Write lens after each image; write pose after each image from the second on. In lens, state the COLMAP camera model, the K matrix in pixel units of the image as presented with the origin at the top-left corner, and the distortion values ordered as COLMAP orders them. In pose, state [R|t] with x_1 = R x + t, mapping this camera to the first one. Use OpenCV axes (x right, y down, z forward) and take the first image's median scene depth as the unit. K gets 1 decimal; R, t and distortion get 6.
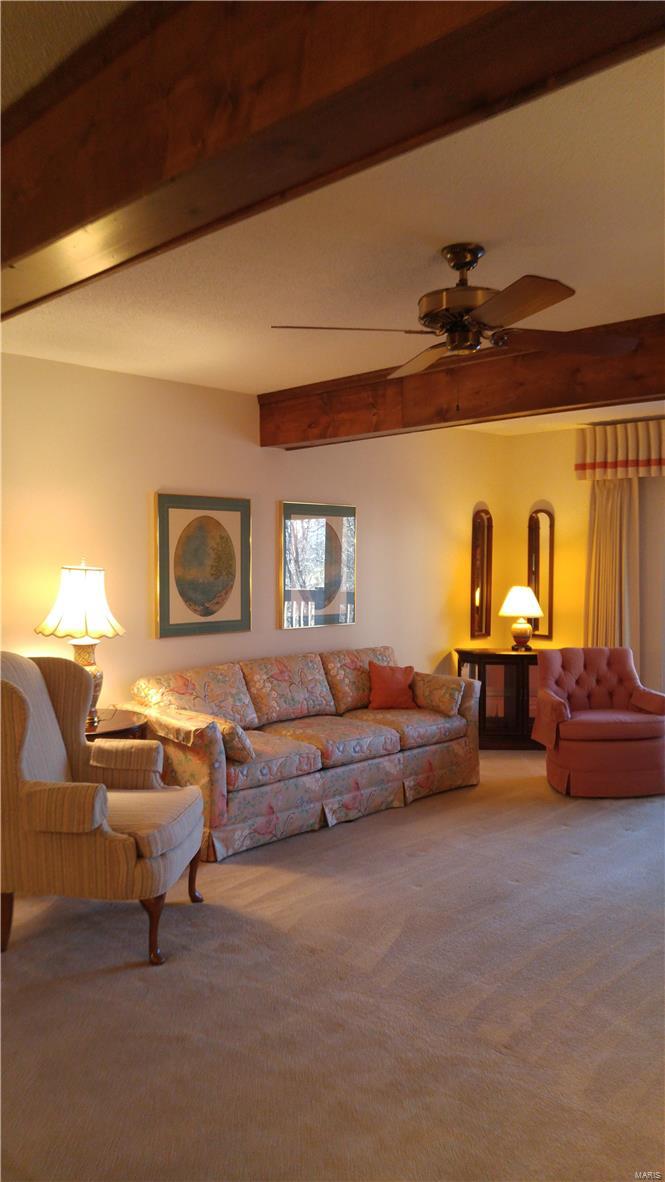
lens RADIAL K [[905.1, 0, 336.1], [0, 905.1, 587.3], [0, 0, 1]] dist [0.043779, -0.025955]
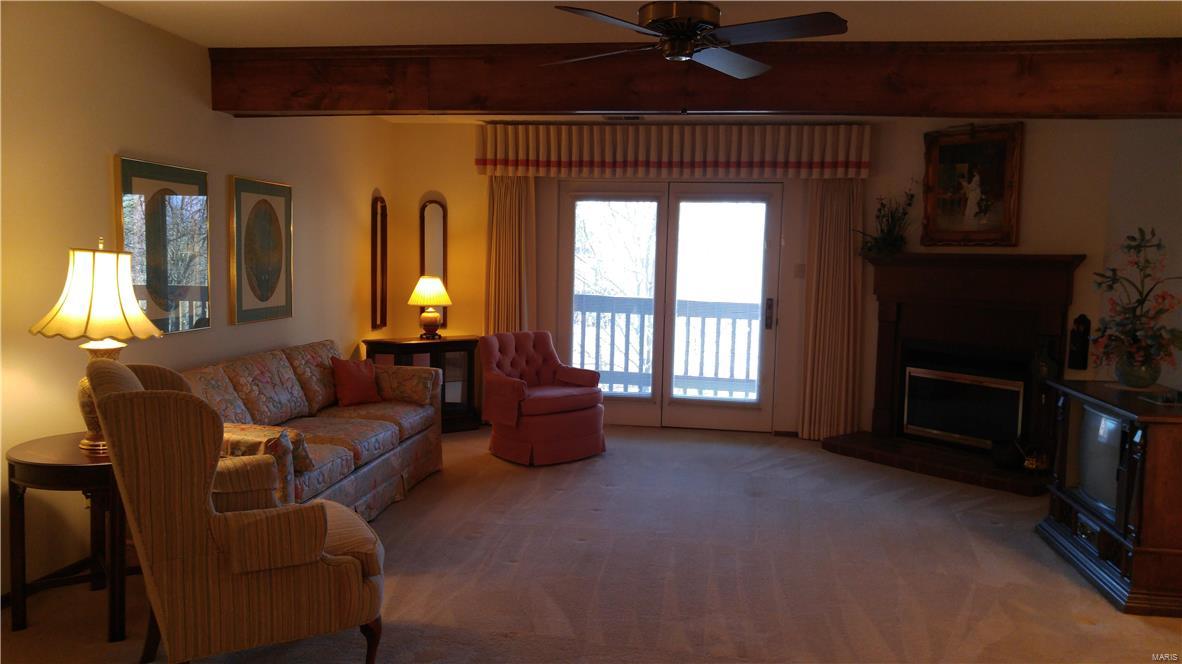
lens RADIAL K [[905.1, 0, 597.4], [0, 905.1, 335.9], [0, 0, 1]] dist [0.043779, -0.025955]
pose [[0.779980, -0.044116, 0.624247, -0.343795], [0.005679, 0.997970, 0.063431, 0.003350], [-0.625779, -0.045930, 0.778647, 0.102583]]
